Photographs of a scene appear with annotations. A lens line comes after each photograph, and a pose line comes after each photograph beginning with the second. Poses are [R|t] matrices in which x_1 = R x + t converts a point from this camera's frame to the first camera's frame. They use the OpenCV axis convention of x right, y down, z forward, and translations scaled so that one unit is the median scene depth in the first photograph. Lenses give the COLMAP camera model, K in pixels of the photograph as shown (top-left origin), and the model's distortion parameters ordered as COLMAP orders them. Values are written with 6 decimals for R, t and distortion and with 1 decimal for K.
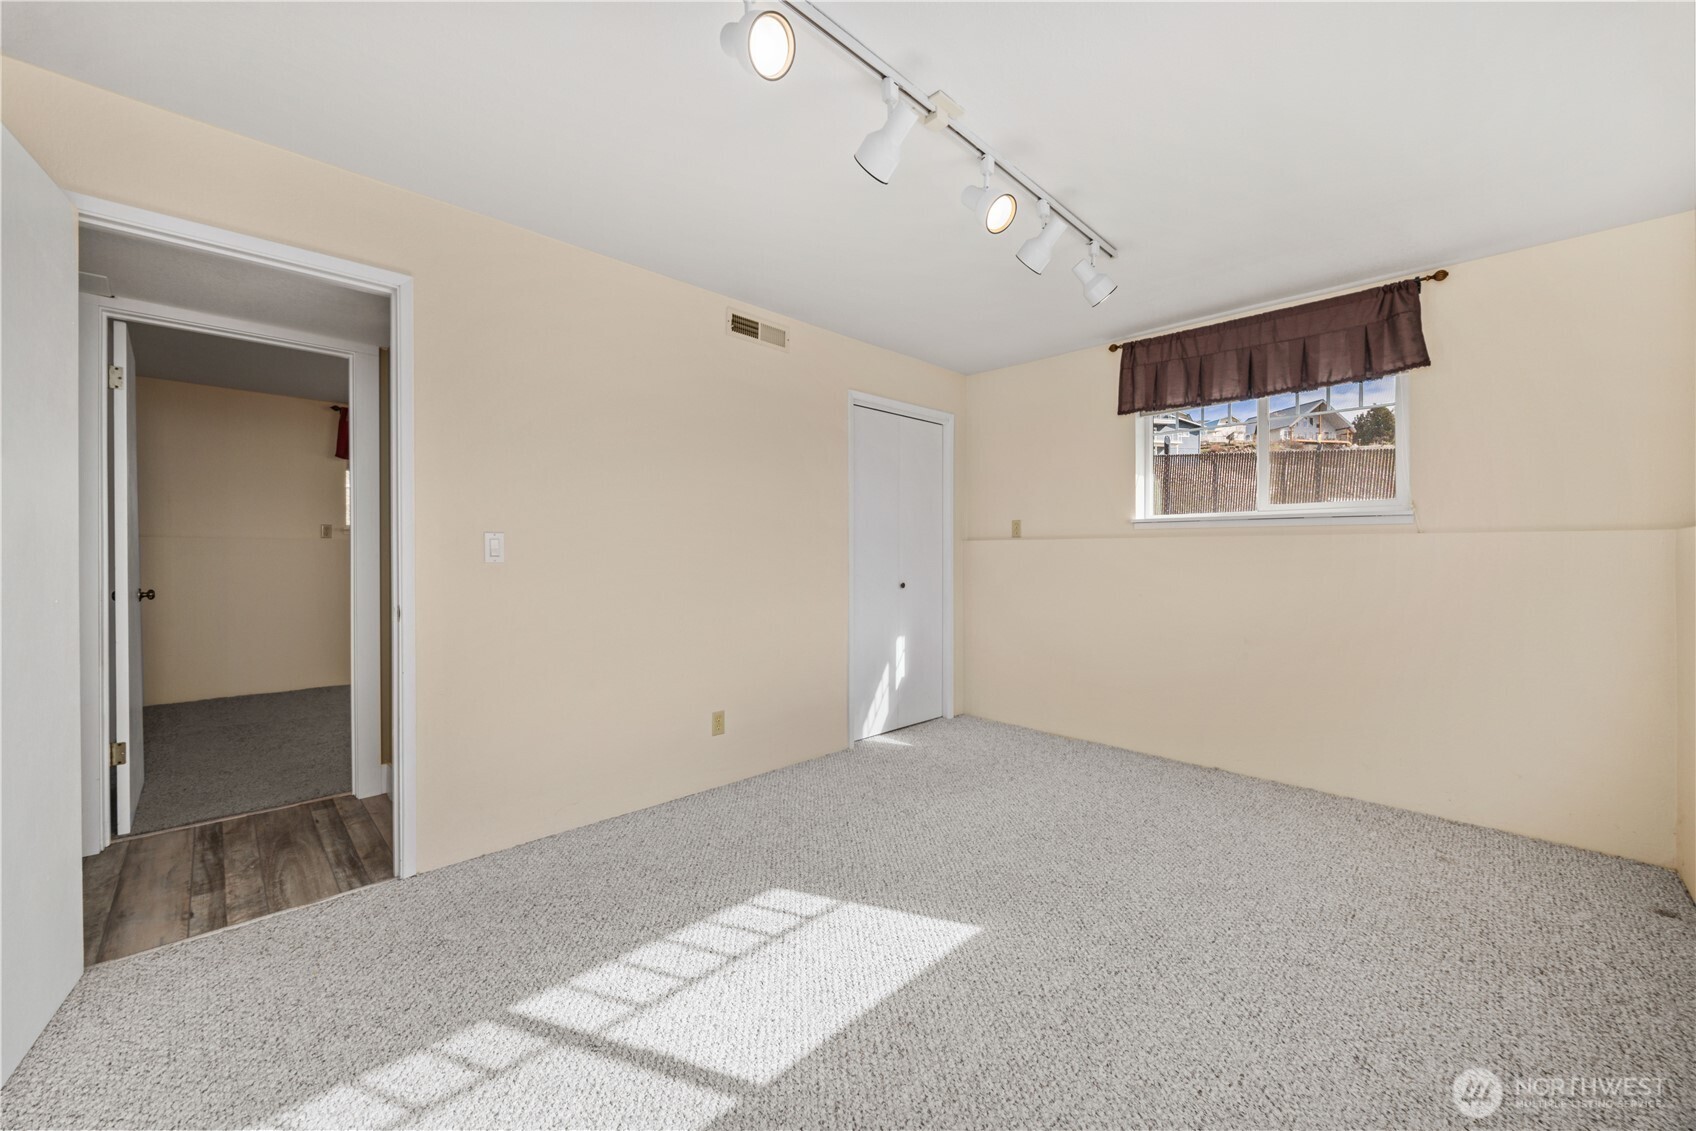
lens RADIAL K [[647.5, 0, 834.3], [0, 647.5, 561.5], [0, 0, 1]] dist [-0.001166, -0.000199]
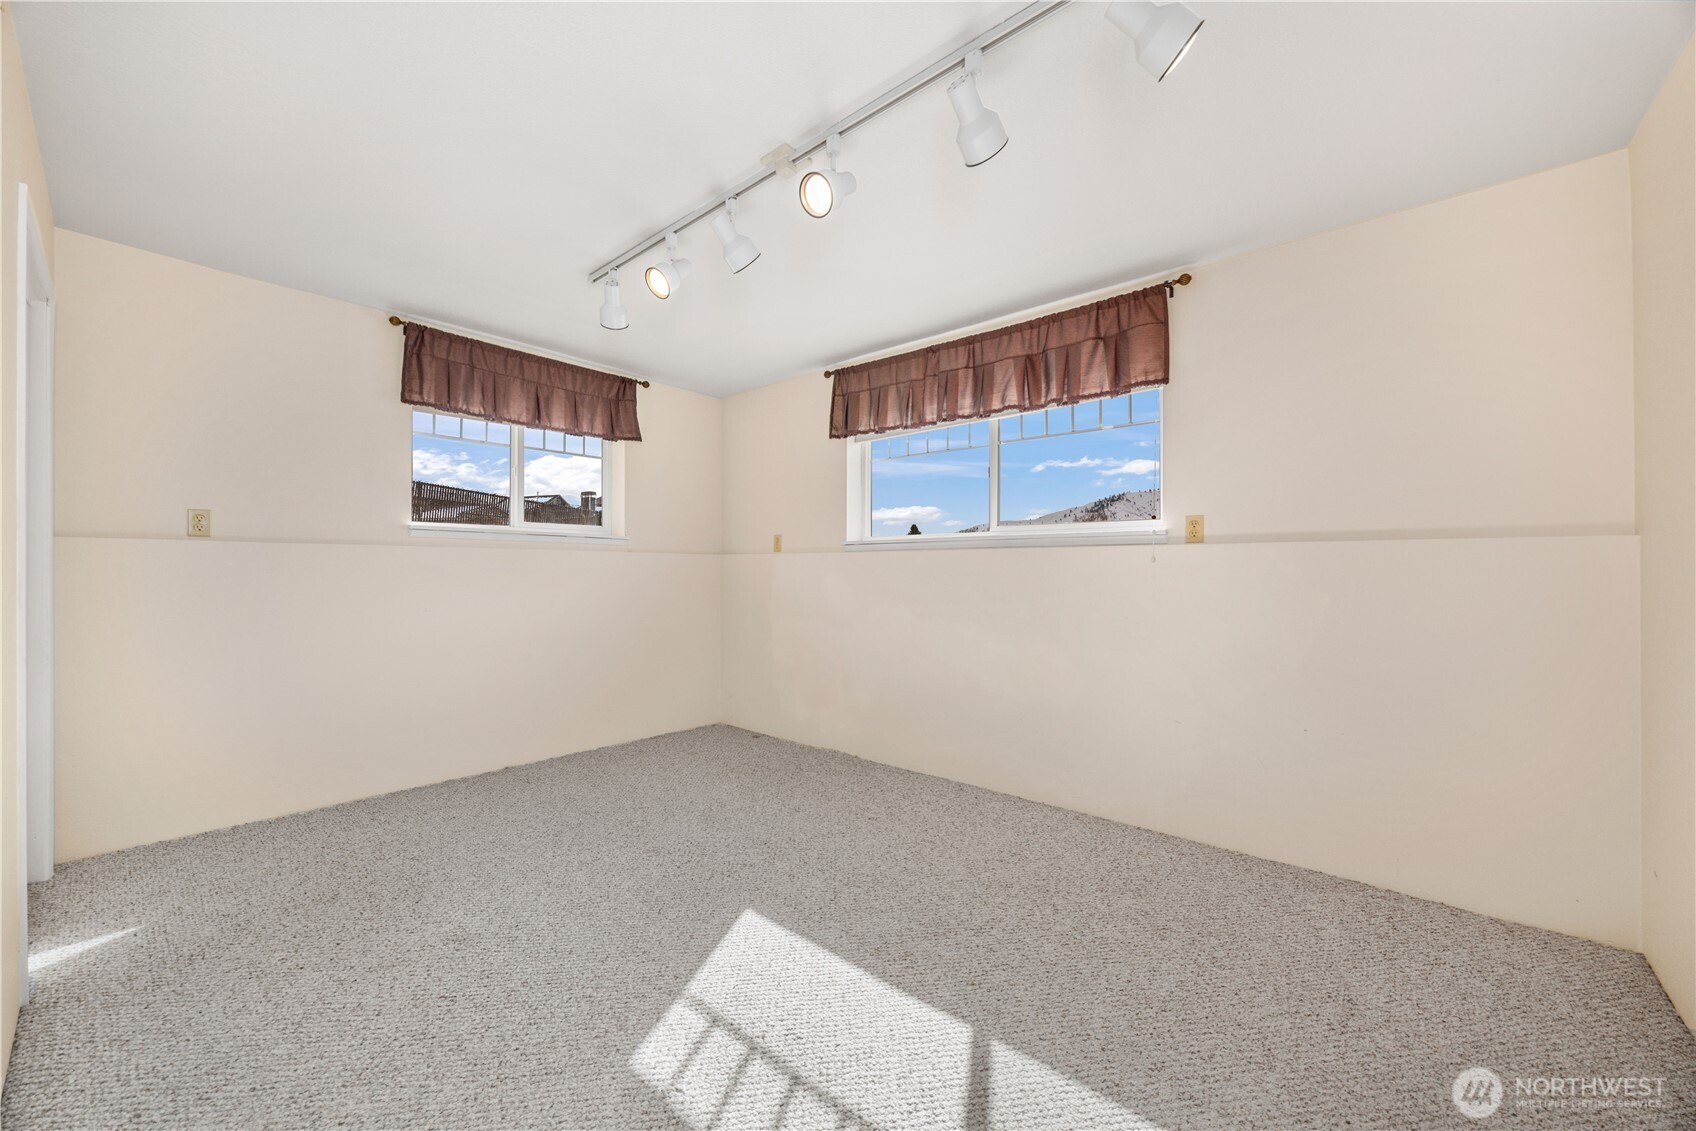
lens RADIAL K [[639.0, 0, 848.0], [0, 639.0, 565.5], [0, 0, 1]] dist [-0.003353, -0.000133]
pose [[-0.091183, 0.003867, 0.995827, -0.613777], [0.004023, 0.999986, -0.003515, -0.005950], [-0.995826, 0.003686, -0.091197, 0.657080]]
